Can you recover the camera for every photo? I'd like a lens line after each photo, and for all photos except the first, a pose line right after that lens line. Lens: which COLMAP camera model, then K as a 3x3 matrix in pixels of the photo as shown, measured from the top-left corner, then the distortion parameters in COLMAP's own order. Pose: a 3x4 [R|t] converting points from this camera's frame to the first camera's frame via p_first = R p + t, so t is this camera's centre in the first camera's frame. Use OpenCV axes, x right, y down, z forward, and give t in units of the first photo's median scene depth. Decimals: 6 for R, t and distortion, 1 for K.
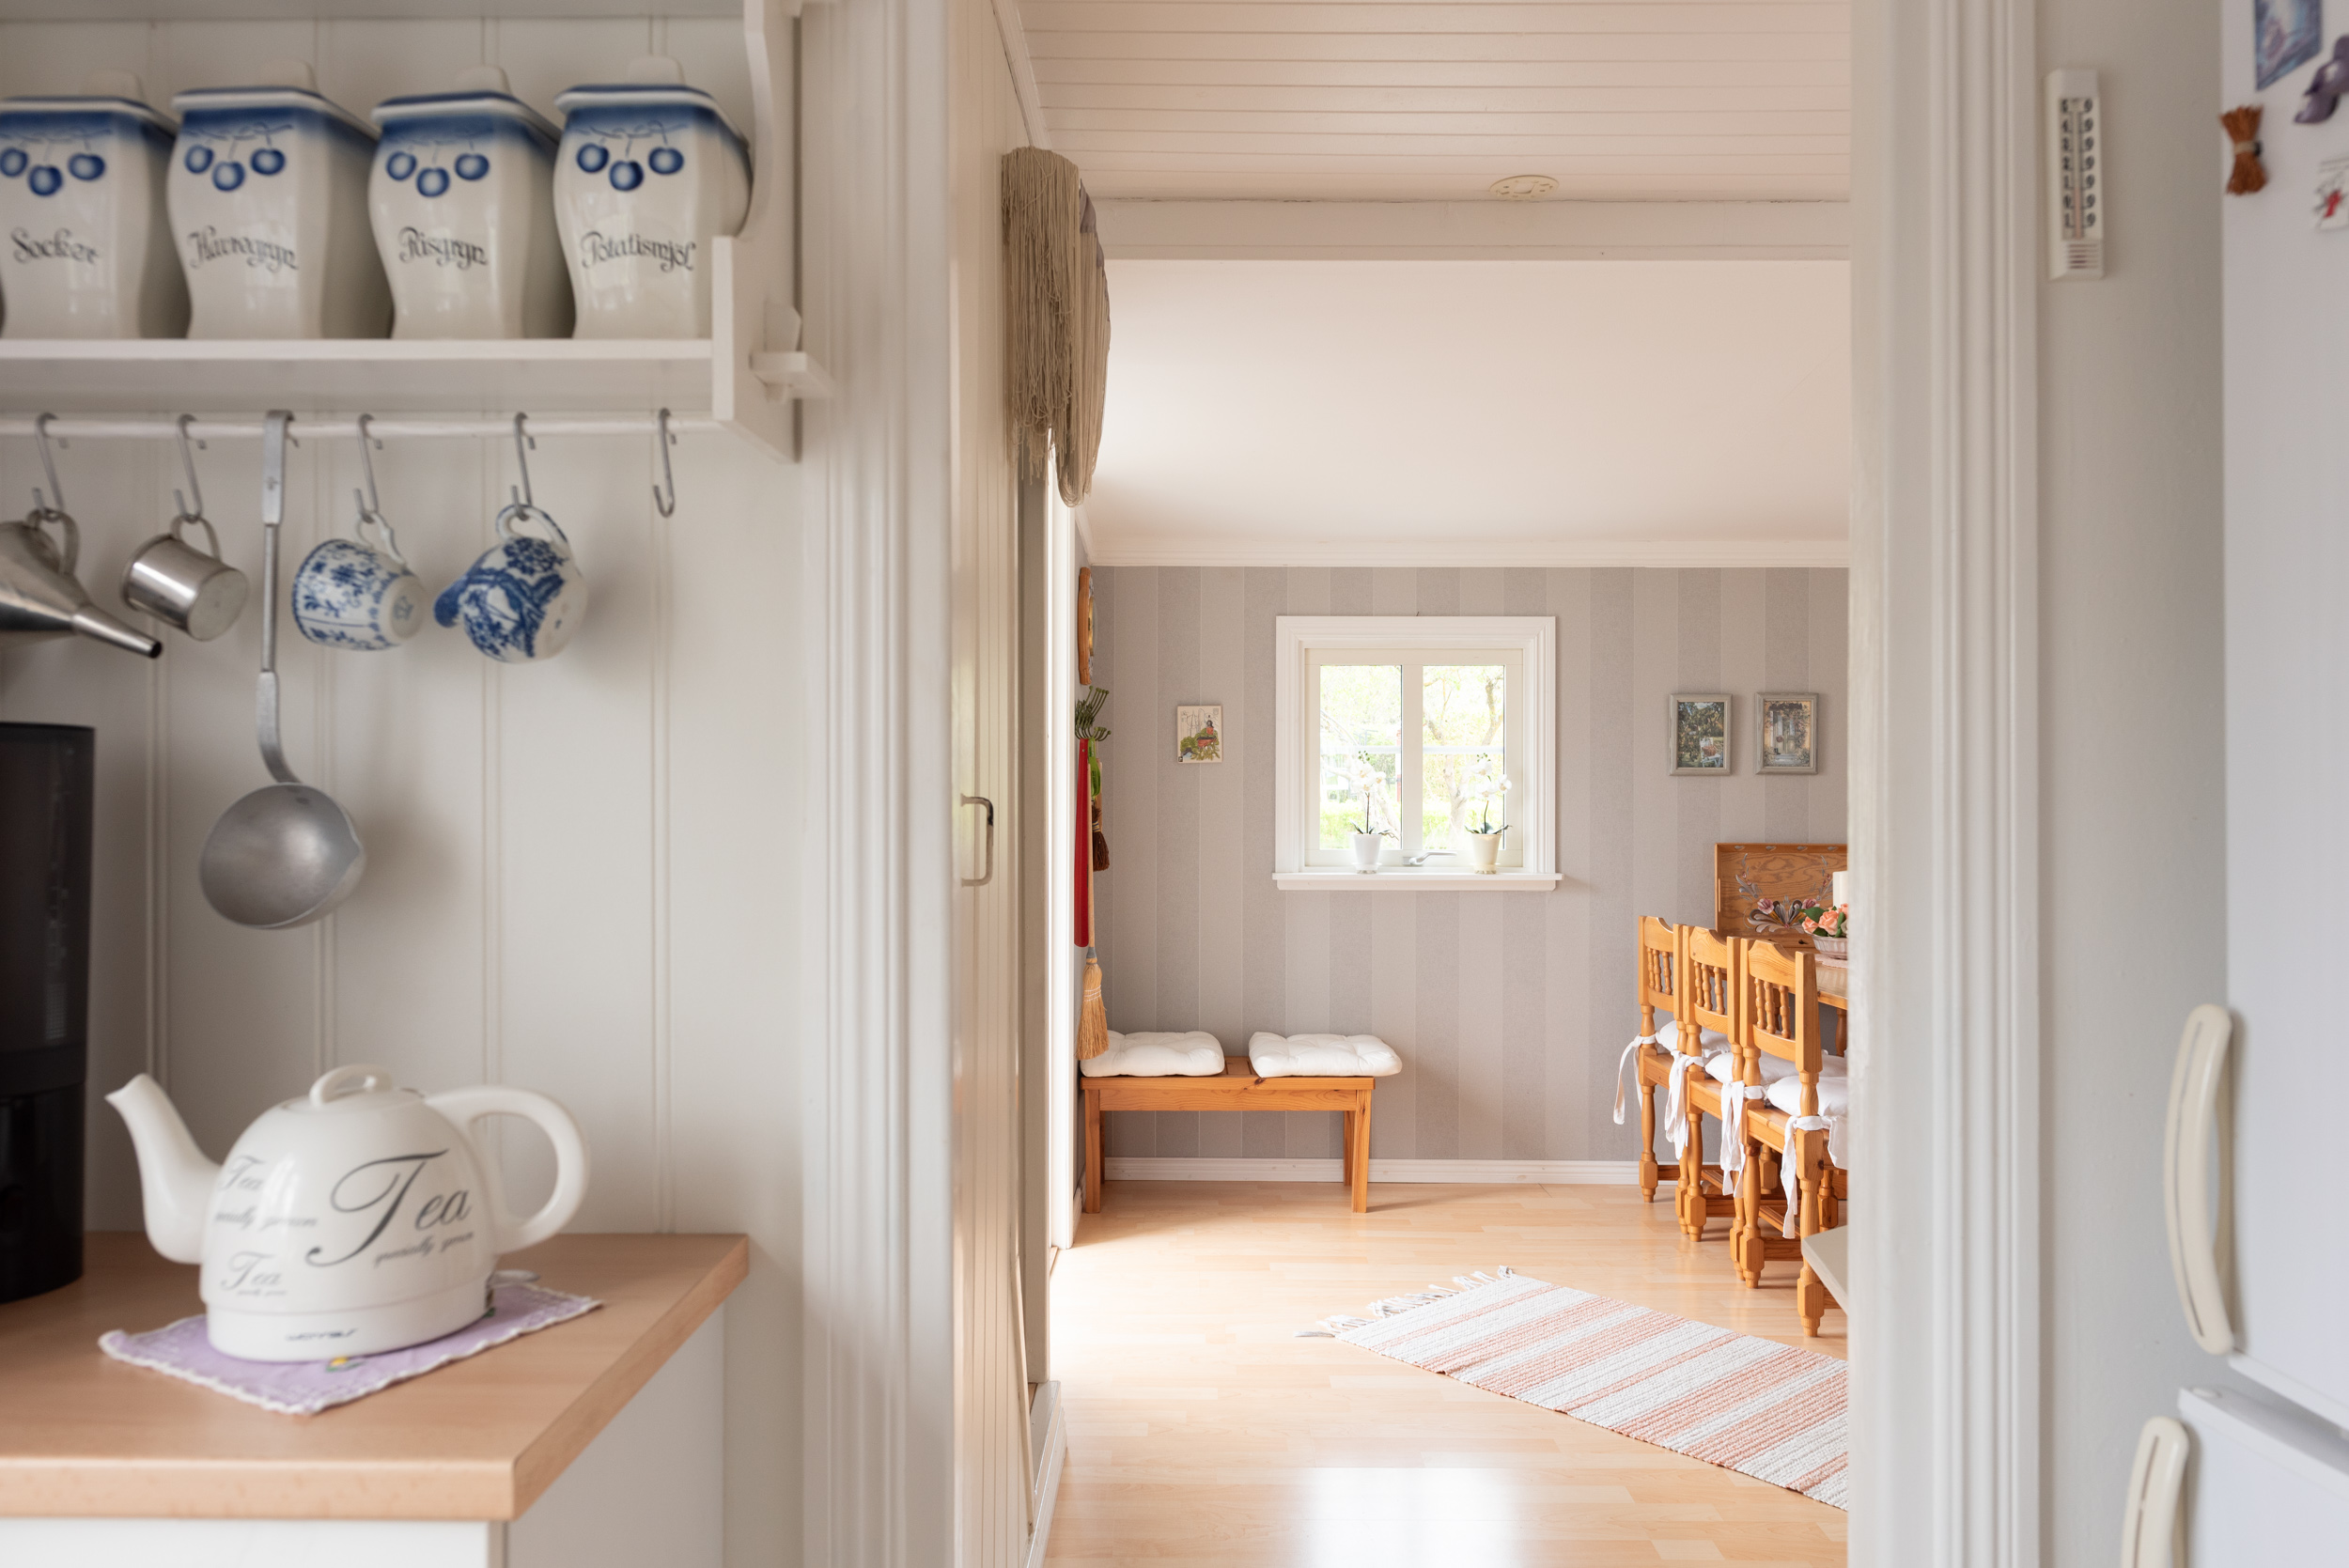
lens RADIAL K [[1614.6, 0, 1174.5], [0, 1614.6, 784.0], [0, 0, 1]] dist [0.004389, -0.003110]
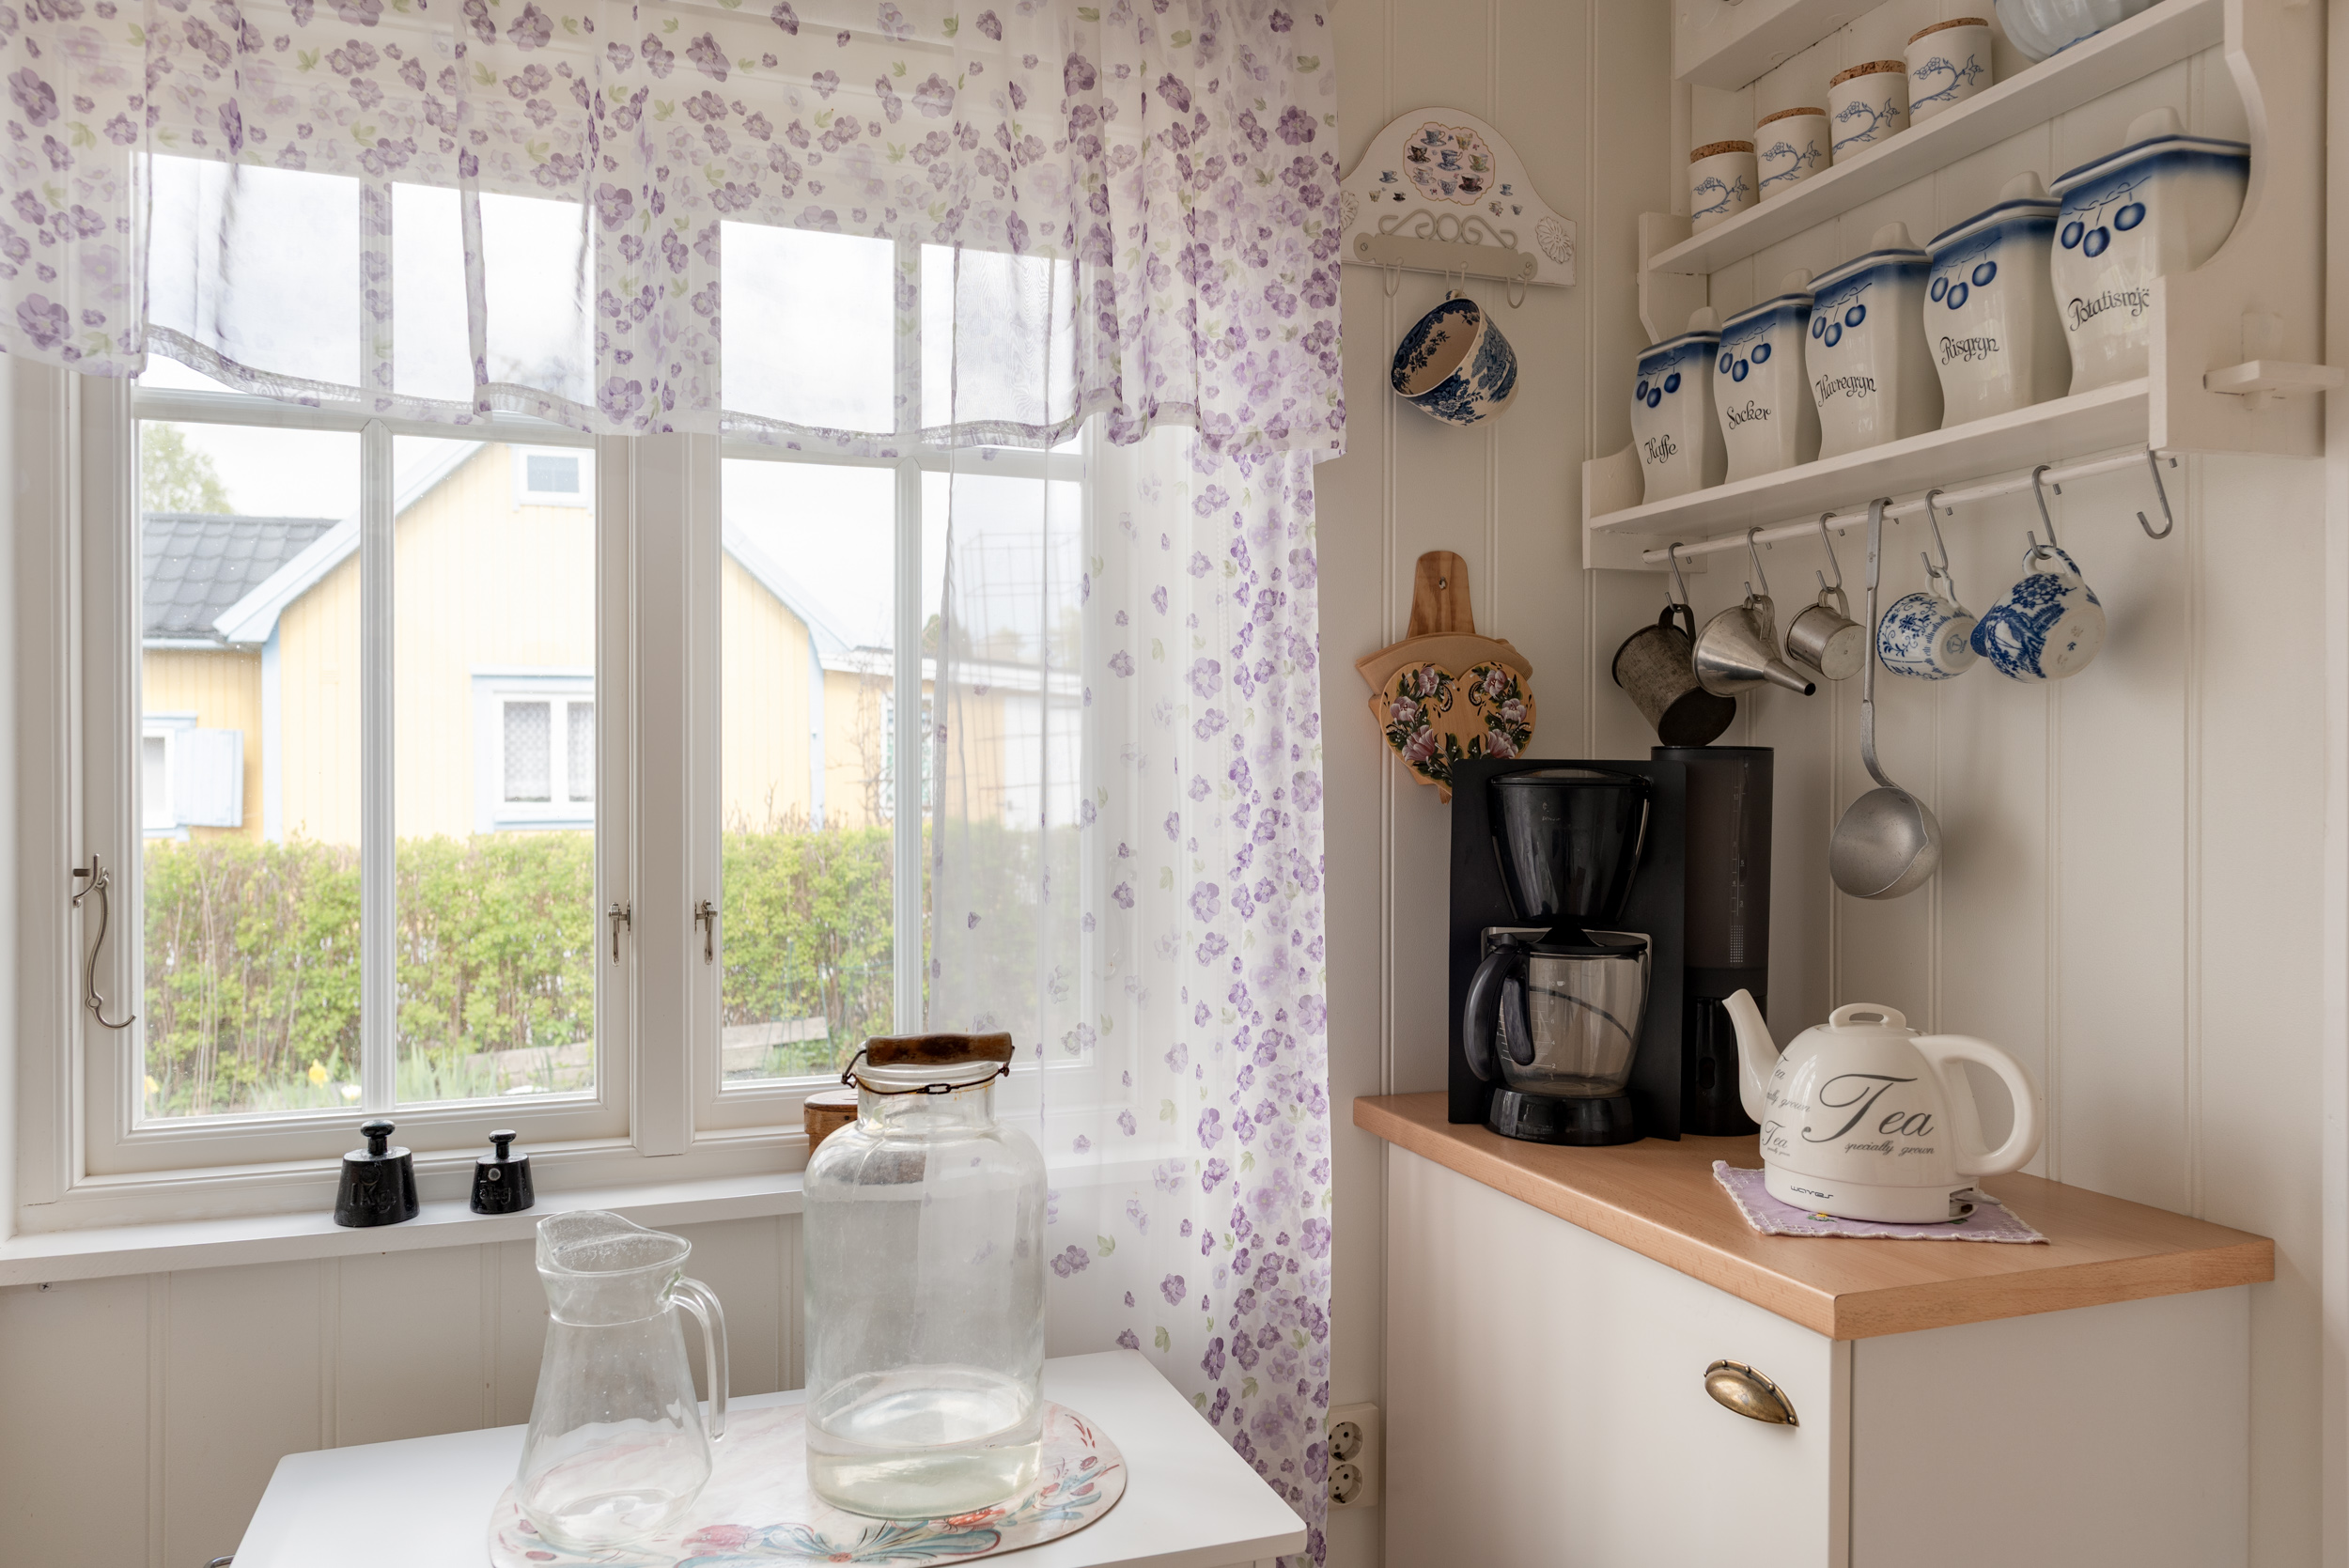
lens RADIAL K [[1614.6, 0, 1174.5], [0, 1614.6, 784.0], [0, 0, 1]] dist [0.004389, -0.003110]
pose [[0.359609, 0.000284, -0.933103, 0.464763], [0.000628, 1.000000, 0.000546, -0.003905], [0.933103, -0.000783, 0.359609, 0.007147]]
